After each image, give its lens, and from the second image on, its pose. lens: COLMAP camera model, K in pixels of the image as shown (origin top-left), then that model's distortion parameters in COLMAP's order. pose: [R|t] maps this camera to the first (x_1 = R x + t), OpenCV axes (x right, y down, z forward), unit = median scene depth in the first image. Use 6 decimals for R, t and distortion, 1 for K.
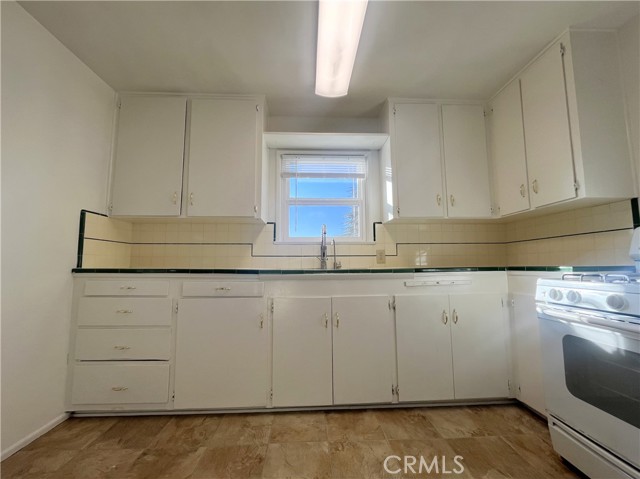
lens RADIAL K [[268.7, 0, 320.0], [0, 268.7, 239.5], [0, 0, 1]] dist [-0.002695, -0.000310]
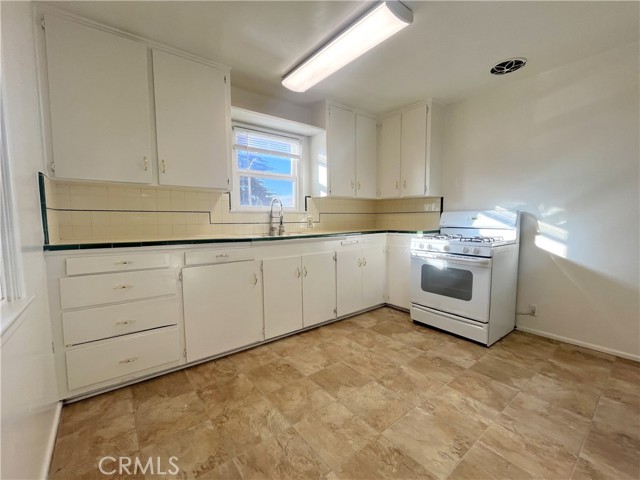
lens RADIAL K [[280.1, 0, 320.0], [0, 280.1, 240.0], [0, 0, 1]] dist [-0.000962, -0.000131]
pose [[0.809958, -0.043105, 0.584901, -0.729334], [-0.057182, 0.986740, 0.151903, -0.088459], [-0.583693, -0.156481, 0.796753, -0.182688]]
